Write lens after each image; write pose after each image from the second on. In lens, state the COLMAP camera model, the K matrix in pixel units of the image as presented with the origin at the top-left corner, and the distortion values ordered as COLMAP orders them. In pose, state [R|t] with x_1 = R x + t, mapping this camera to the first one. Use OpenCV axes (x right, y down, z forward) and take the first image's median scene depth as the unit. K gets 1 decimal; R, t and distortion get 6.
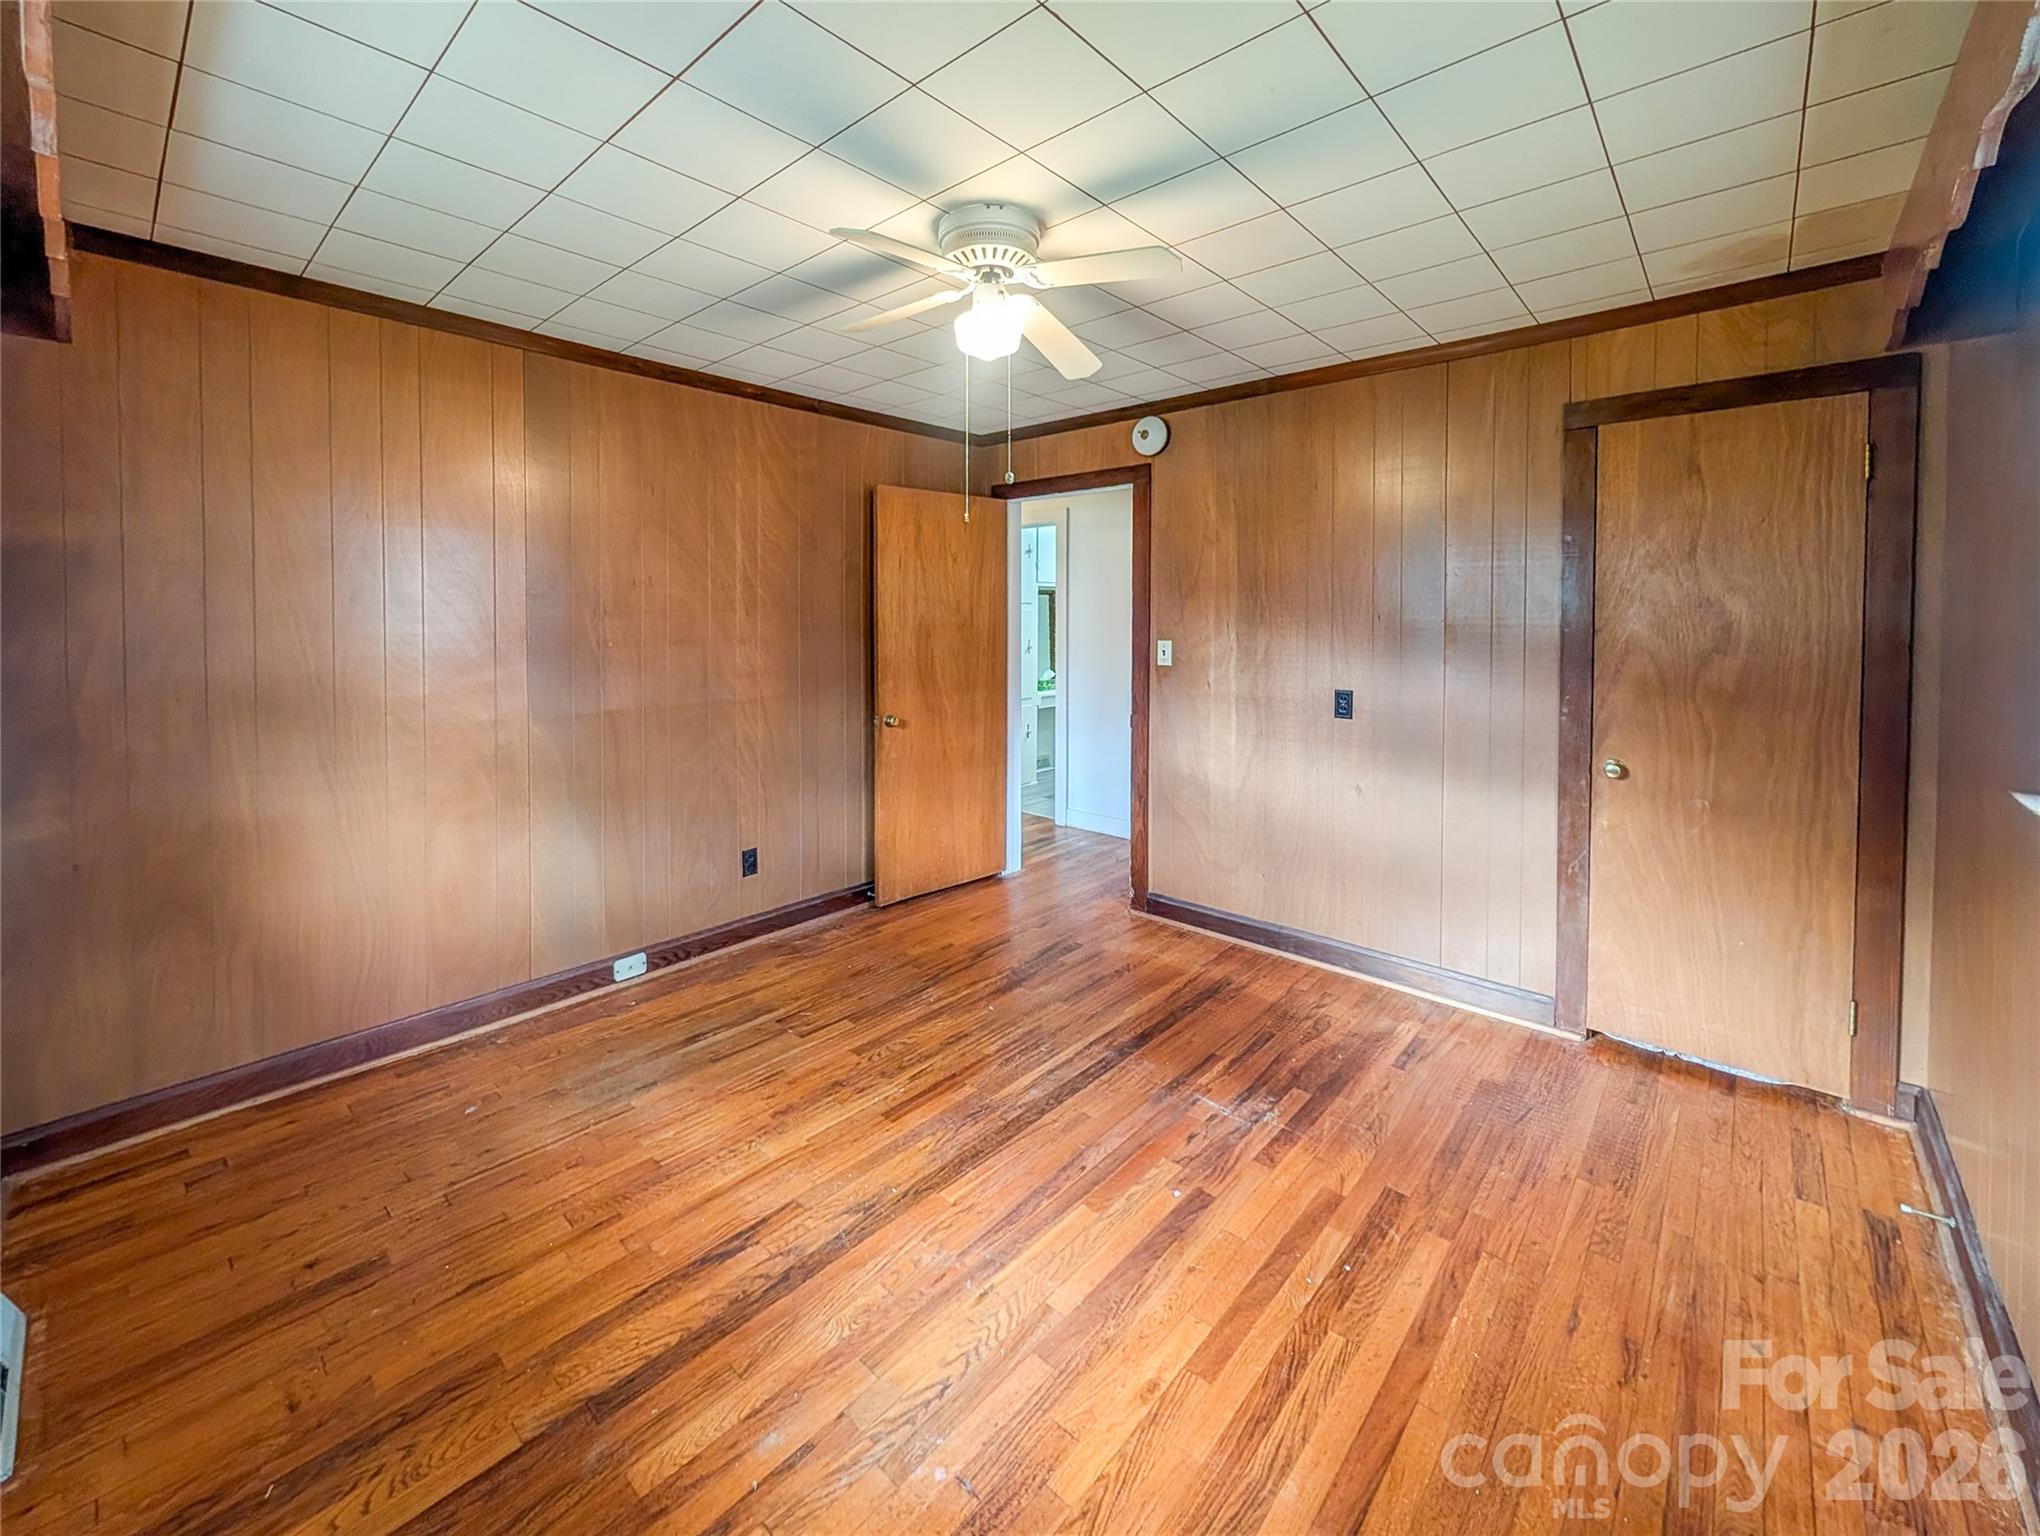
lens RADIAL K [[832.7, 0, 1015.7], [0, 832.7, 631.8], [0, 0, 1]] dist [0.000651, 0.000365]
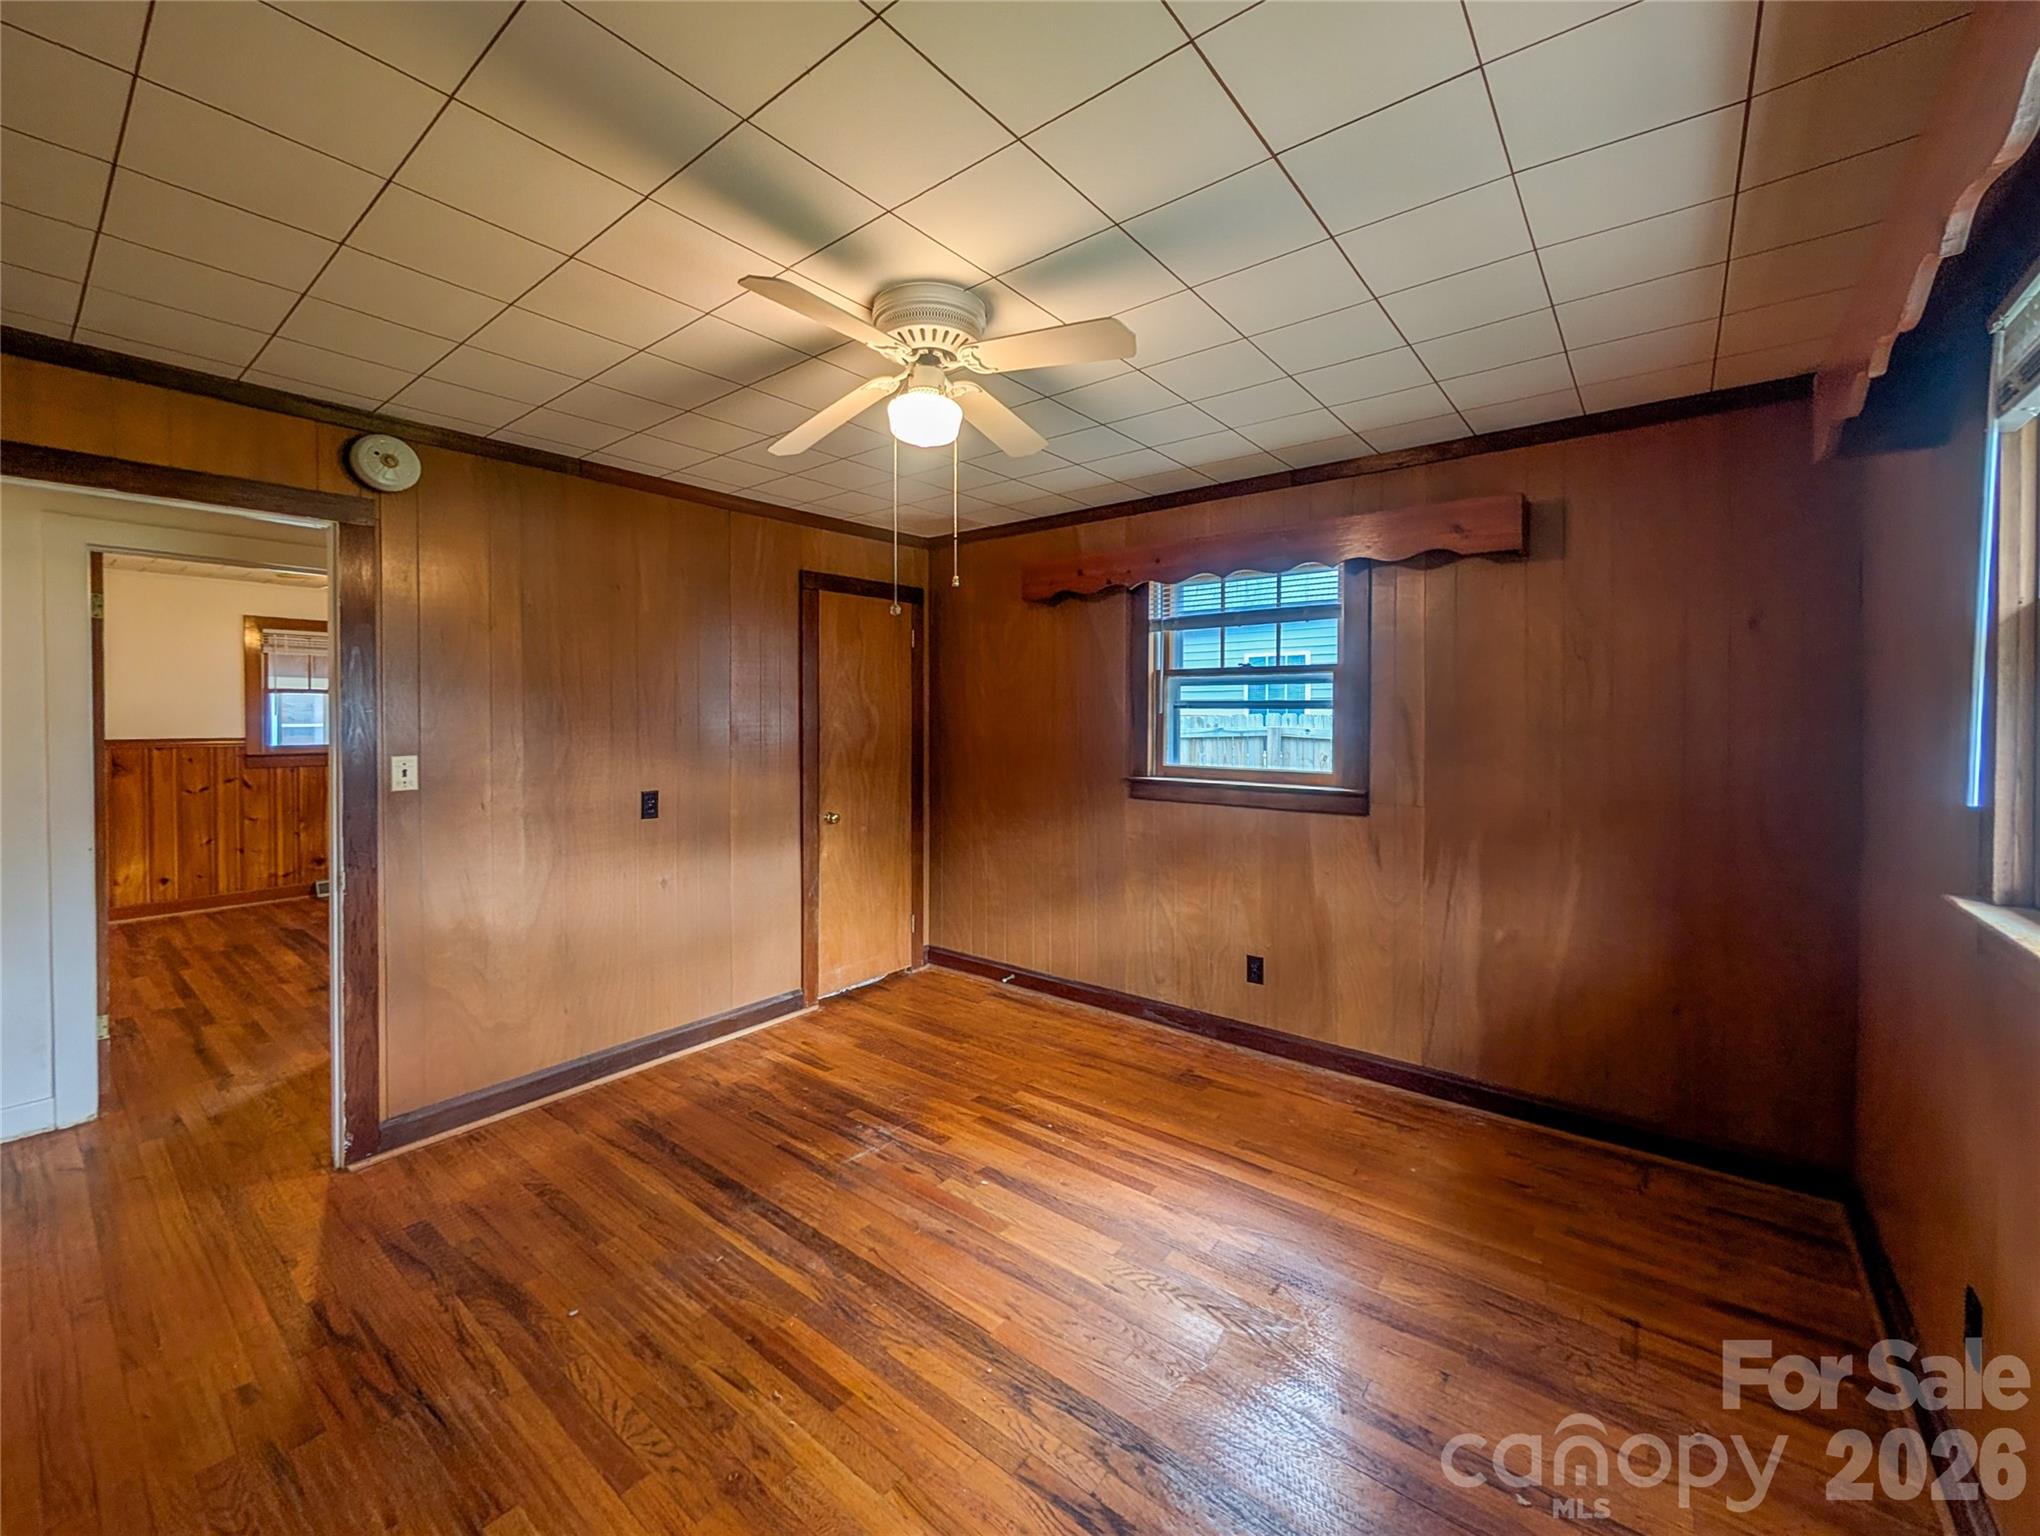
lens RADIAL K [[831.2, 0, 922.7], [0, 831.2, 725.8], [0, 0, 1]] dist [0.001383, 0.000063]
pose [[-0.000642, -0.012787, 0.999918, -0.829214], [0.025674, 0.999588, 0.012799, -0.019662], [-0.999670, 0.025681, -0.000314, 0.858974]]
